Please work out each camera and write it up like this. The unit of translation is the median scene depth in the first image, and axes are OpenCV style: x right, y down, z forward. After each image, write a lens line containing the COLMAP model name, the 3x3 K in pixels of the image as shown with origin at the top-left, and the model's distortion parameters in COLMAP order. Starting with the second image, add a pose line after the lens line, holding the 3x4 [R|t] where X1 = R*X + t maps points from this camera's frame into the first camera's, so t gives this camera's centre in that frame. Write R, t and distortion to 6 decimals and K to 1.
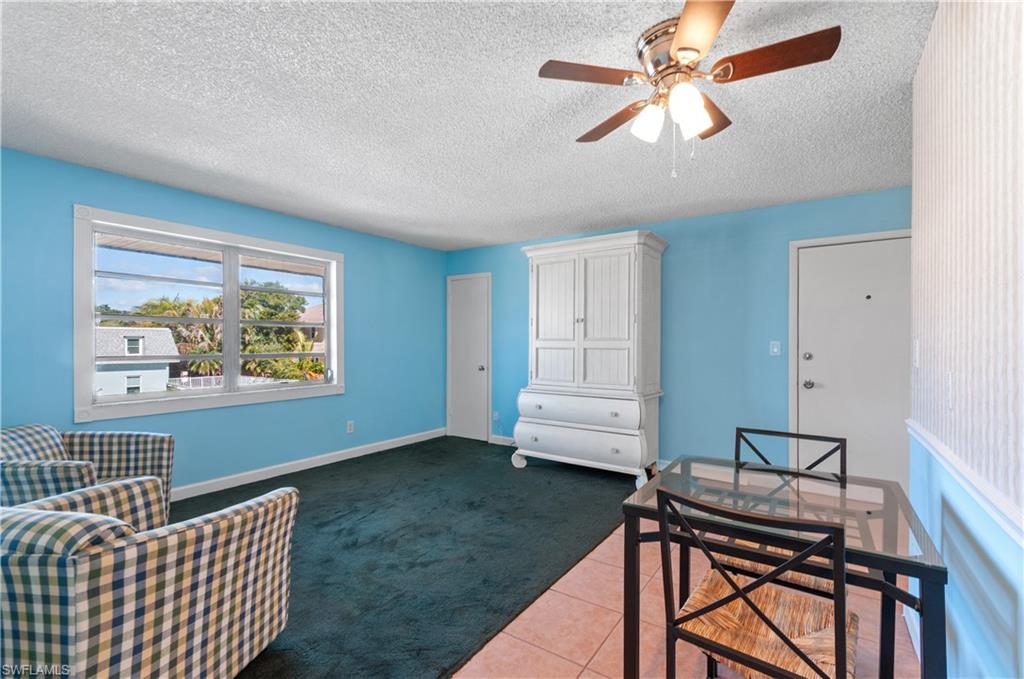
lens RADIAL K [[460.2, 0, 512.1], [0, 460.2, 334.6], [0, 0, 1]] dist [-0.000883, -0.000165]
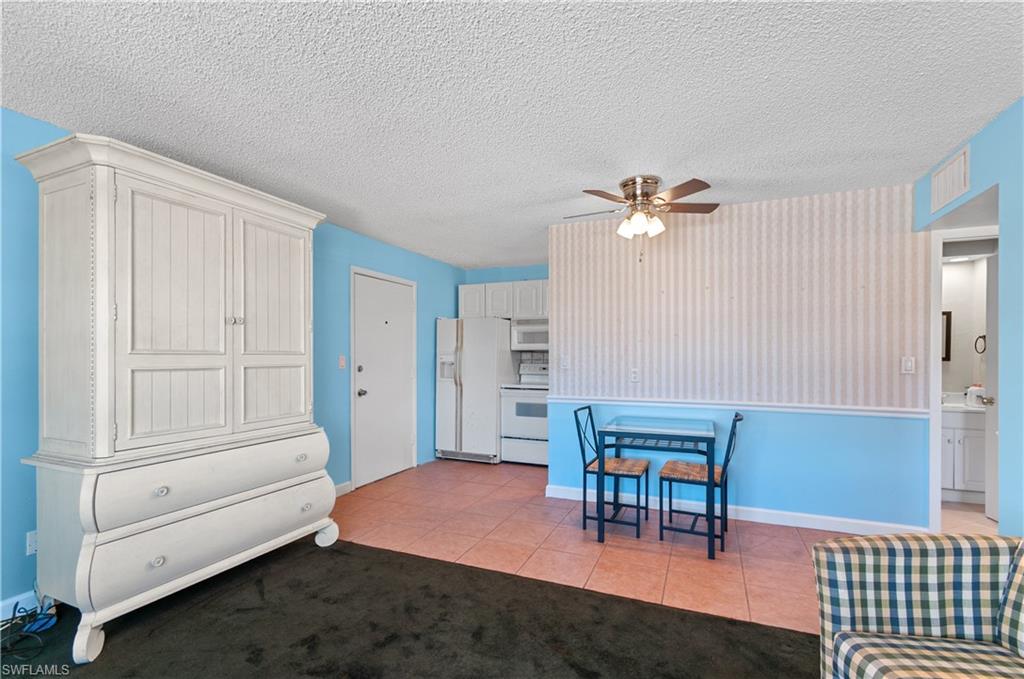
lens RADIAL K [[458.5, 0, 512.5], [0, 458.5, 355.3], [0, 0, 1]] dist [0.000174, 0.000003]
pose [[-0.194157, -0.000804, 0.980970, -0.527734], [-0.015930, 0.999870, -0.002333, 0.009709], [-0.980841, -0.016080, -0.194144, 0.792532]]
